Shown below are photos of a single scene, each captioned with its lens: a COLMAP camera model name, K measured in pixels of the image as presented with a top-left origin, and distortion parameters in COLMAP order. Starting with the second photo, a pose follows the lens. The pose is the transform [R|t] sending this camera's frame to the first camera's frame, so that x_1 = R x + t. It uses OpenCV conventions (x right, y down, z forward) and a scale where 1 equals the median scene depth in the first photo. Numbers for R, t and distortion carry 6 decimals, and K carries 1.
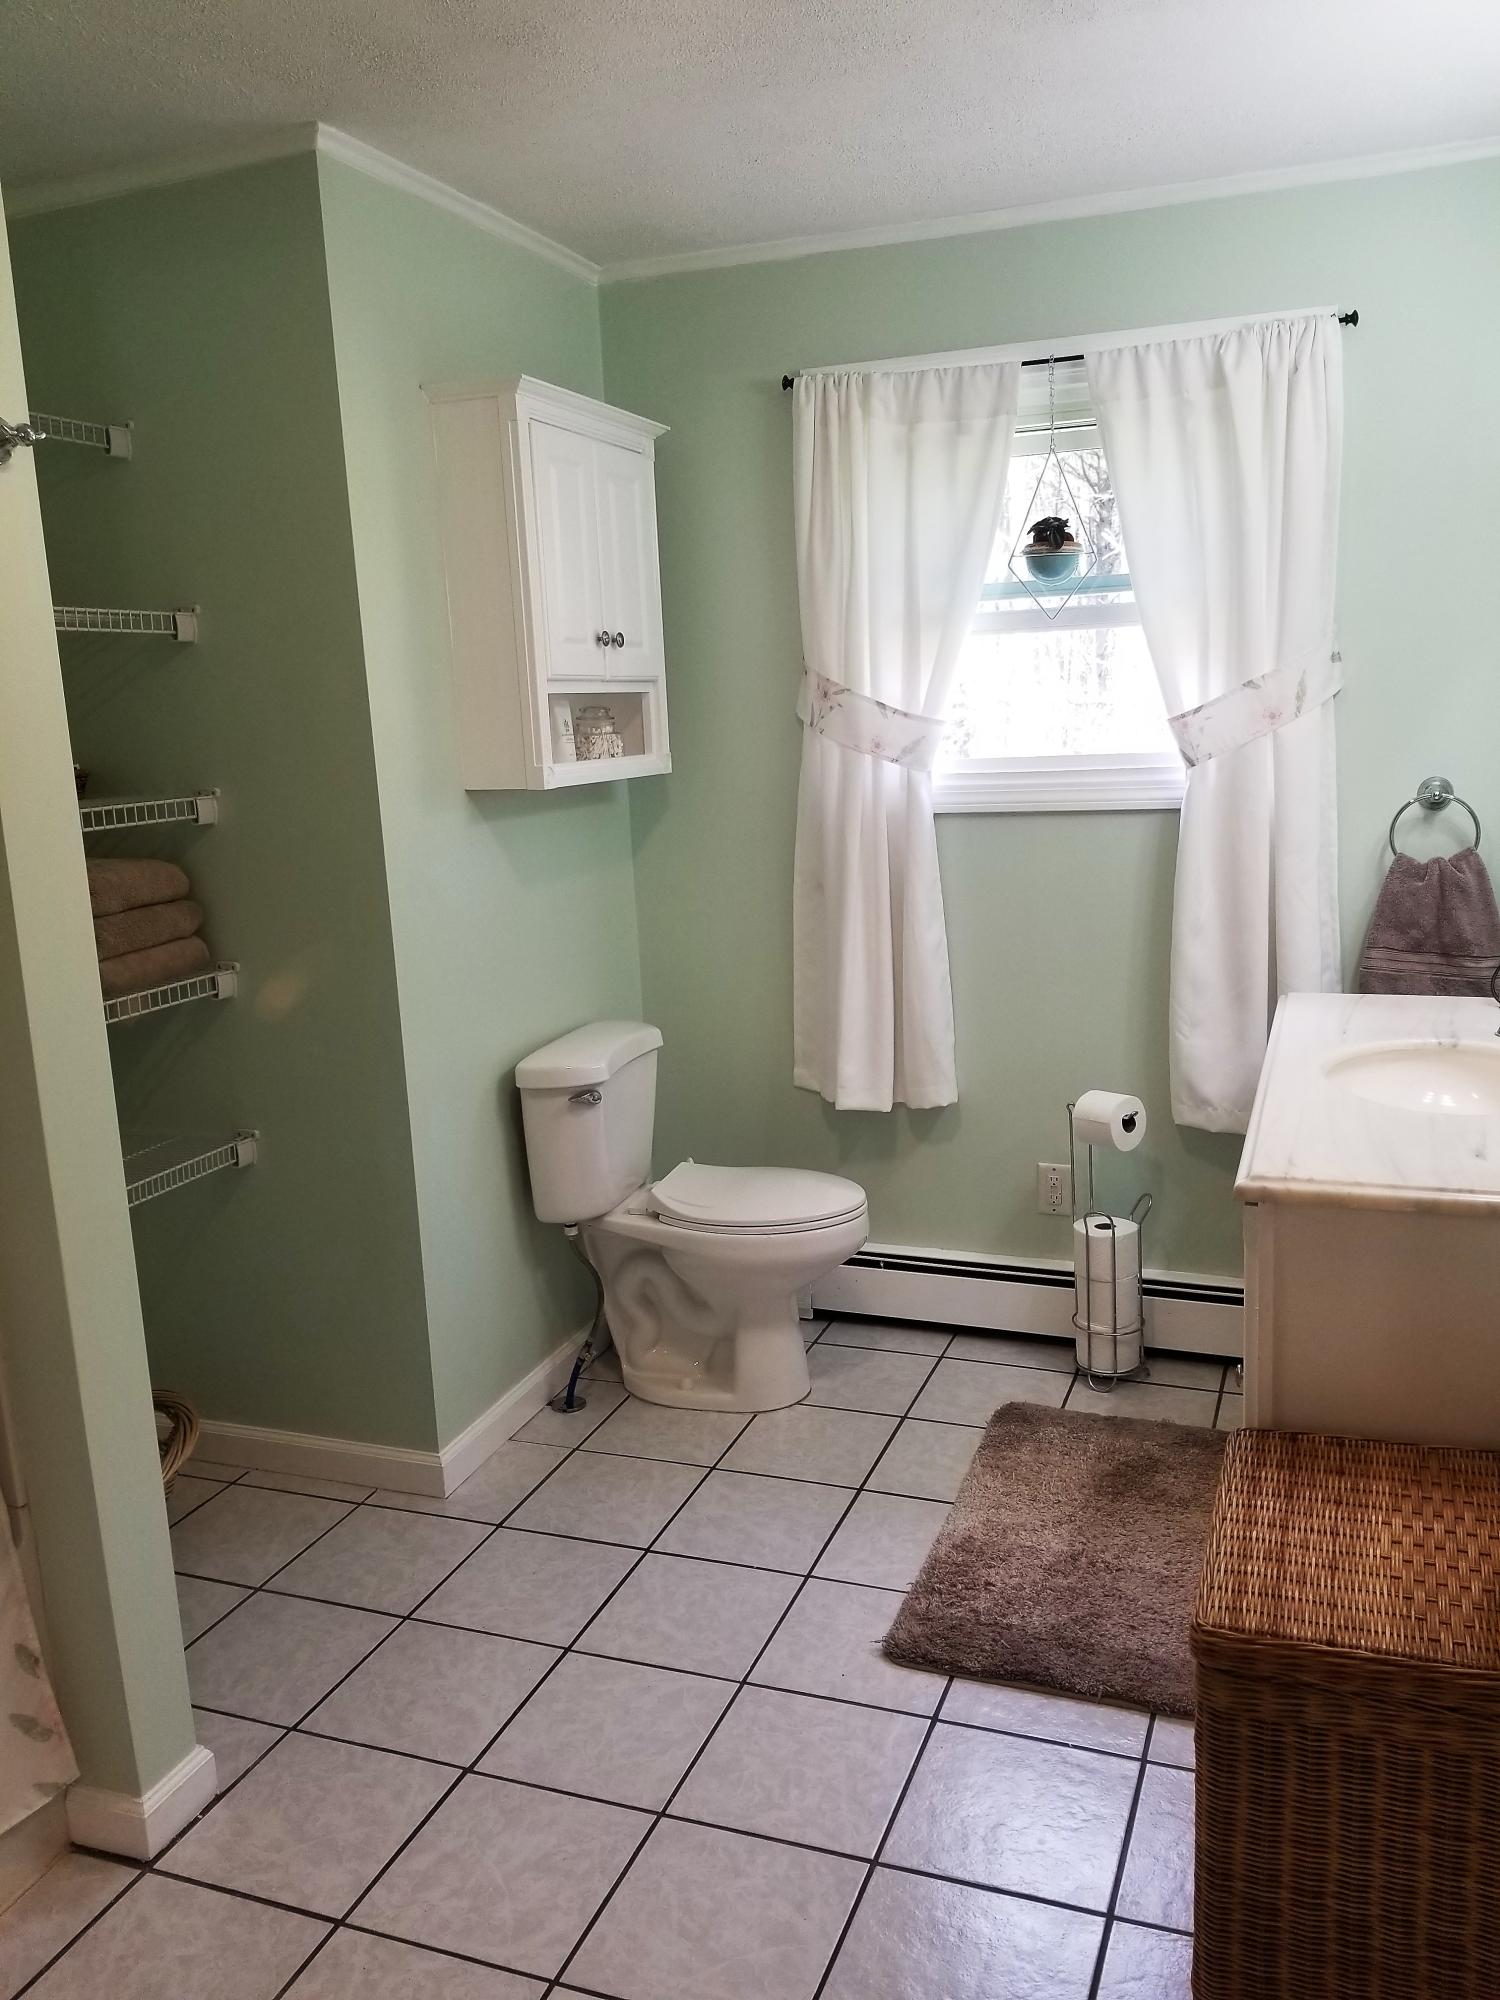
lens RADIAL K [[1555.3, 0, 752.5], [0, 1555.3, 981.9], [0, 0, 1]] dist [0.094578, -0.160534]
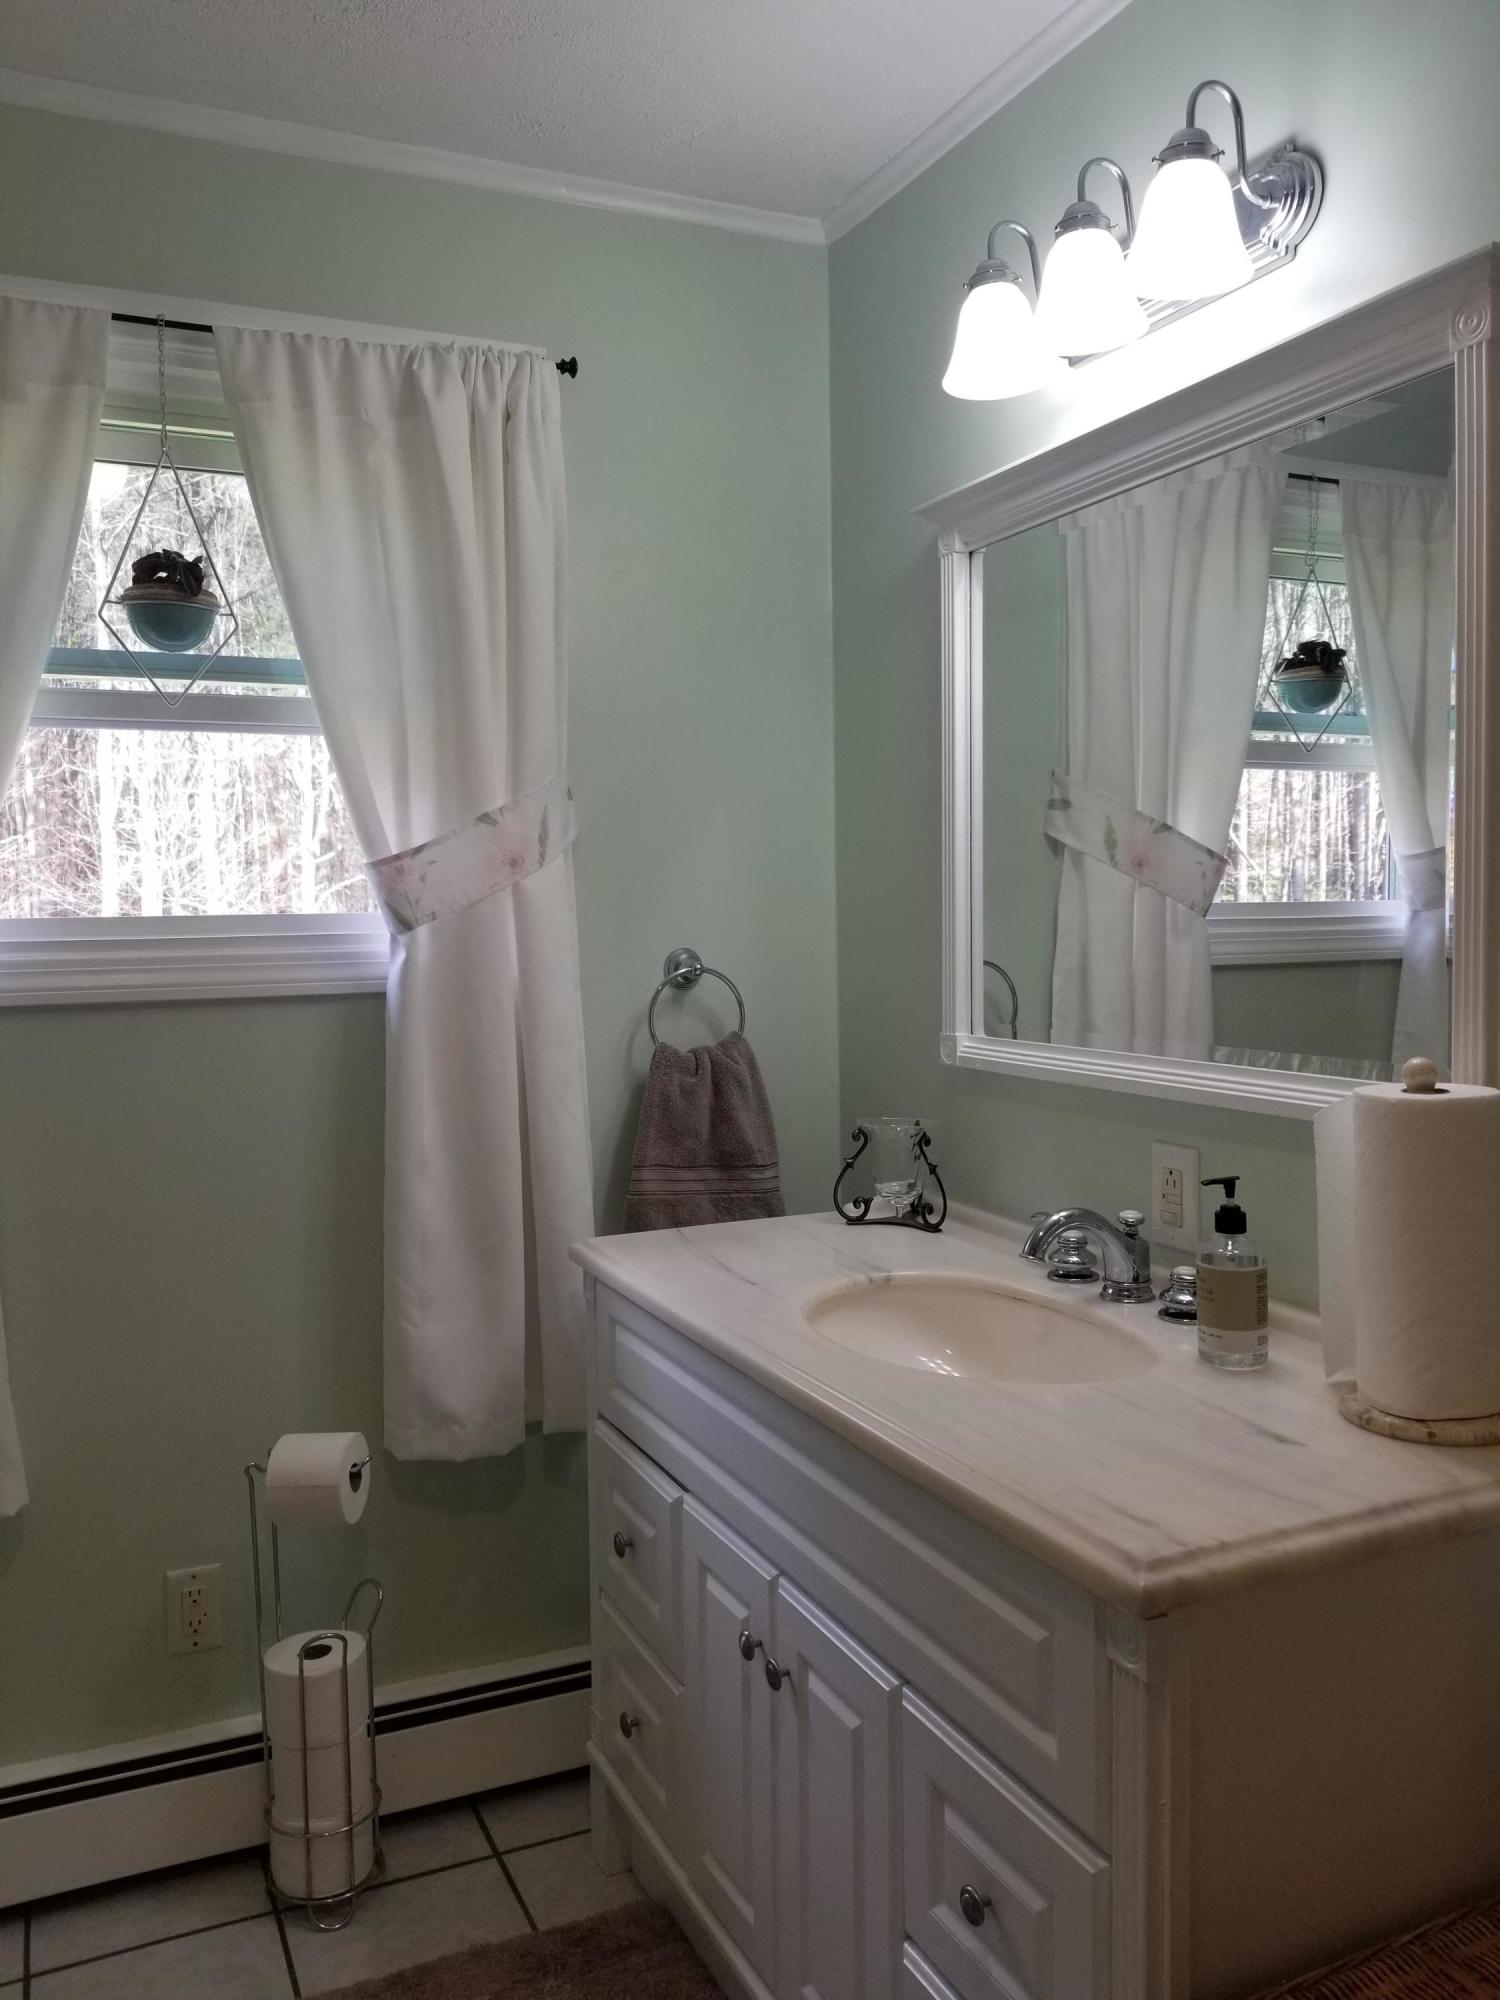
lens RADIAL K [[1555.3, 0, 752.5], [0, 1555.3, 981.9], [0, 0, 1]] dist [0.094578, -0.160534]
pose [[0.705836, -0.003202, 0.708369, -0.104357], [0.115928, 0.987030, -0.111052, -0.020059], [-0.698825, 0.160504, 0.697052, 0.412375]]
